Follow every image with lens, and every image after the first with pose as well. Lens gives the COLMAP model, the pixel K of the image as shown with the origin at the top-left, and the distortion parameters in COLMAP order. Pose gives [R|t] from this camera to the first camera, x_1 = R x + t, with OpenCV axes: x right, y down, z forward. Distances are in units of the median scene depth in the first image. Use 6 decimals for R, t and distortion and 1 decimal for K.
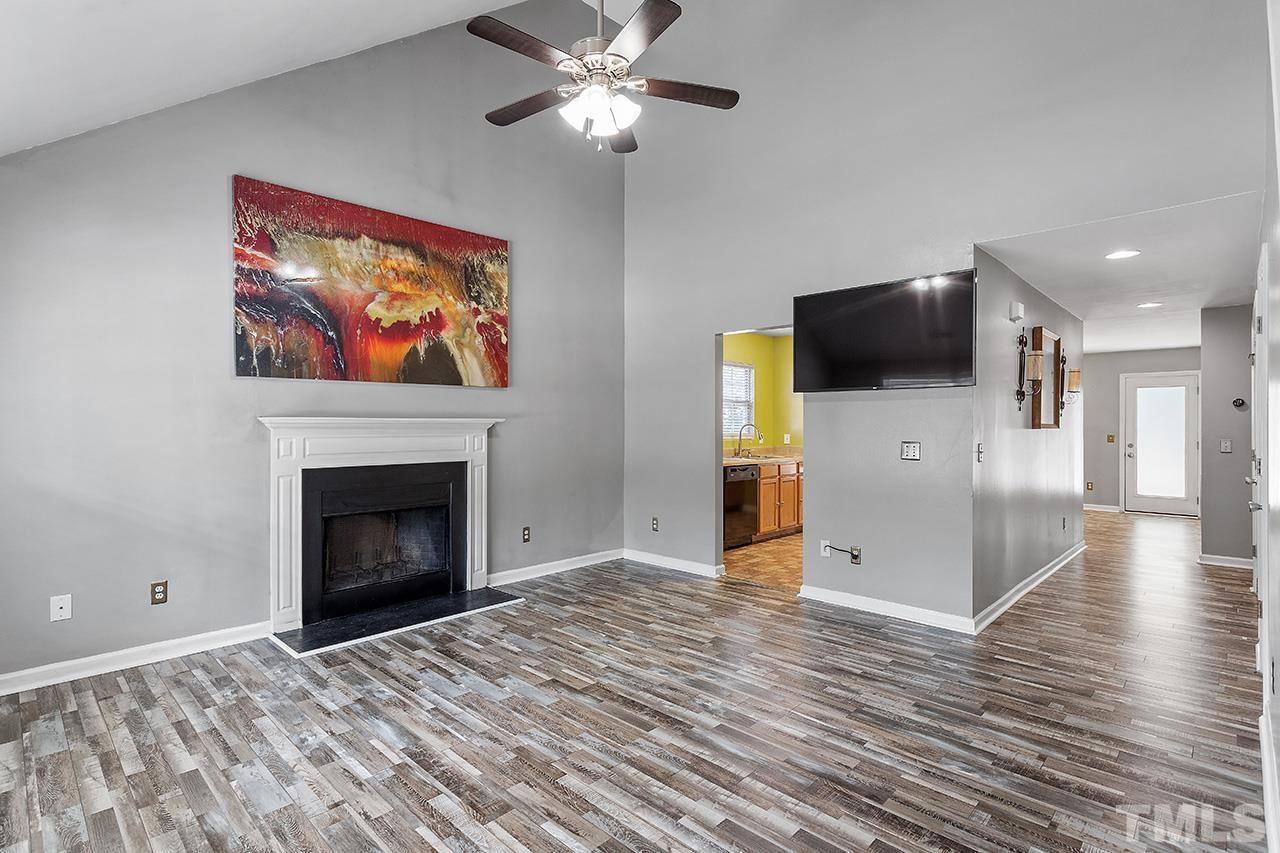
lens RADIAL K [[627.7, 0, 641.8], [0, 627.7, 421.8], [0, 0, 1]] dist [0.011299, -0.000219]
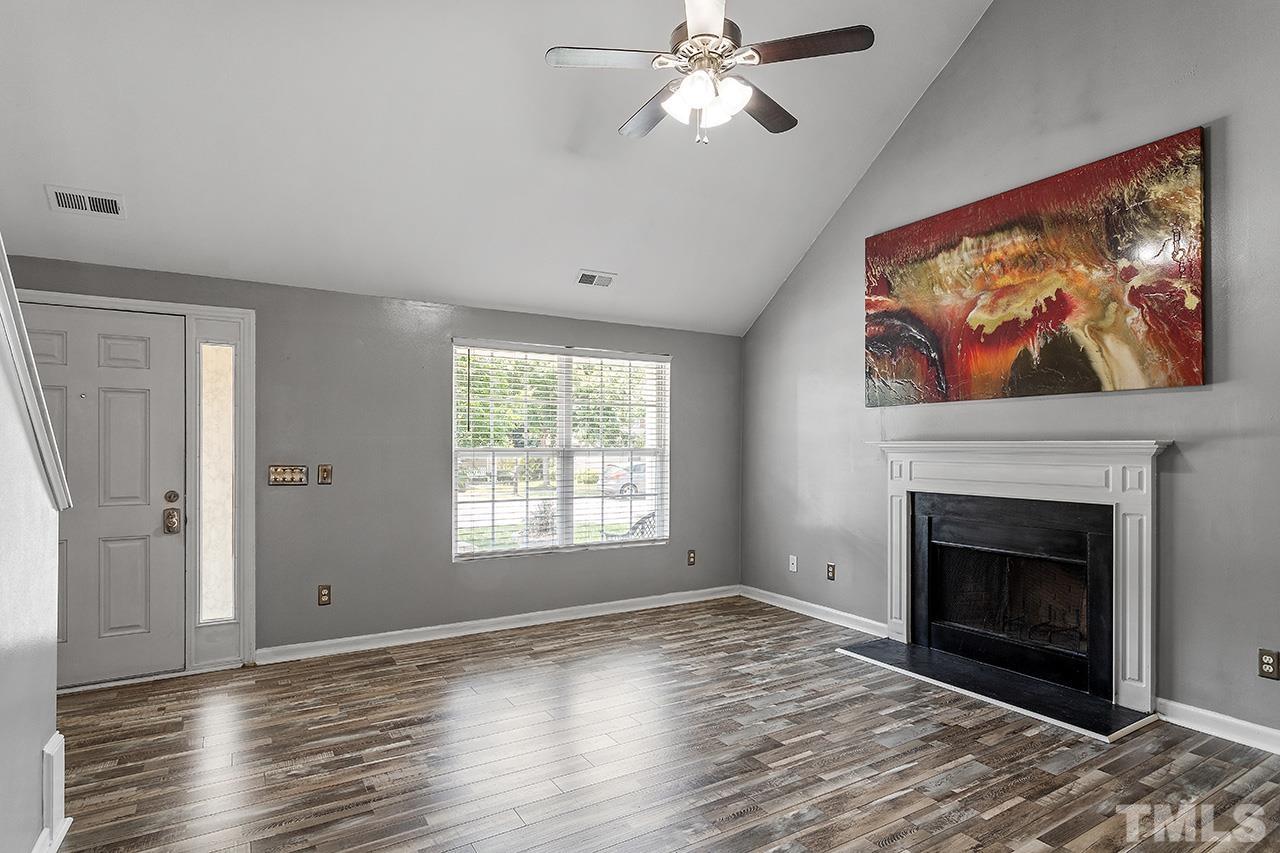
lens RADIAL K [[684.4, 0, 637.2], [0, 684.4, 444.1], [0, 0, 1]] dist [0.003582, -0.000094]
pose [[-0.272796, -0.006047, -0.962053, 0.622894], [-0.002355, 0.999981, -0.005618, 0.004601], [0.962069, 0.000733, -0.272805, 0.816548]]
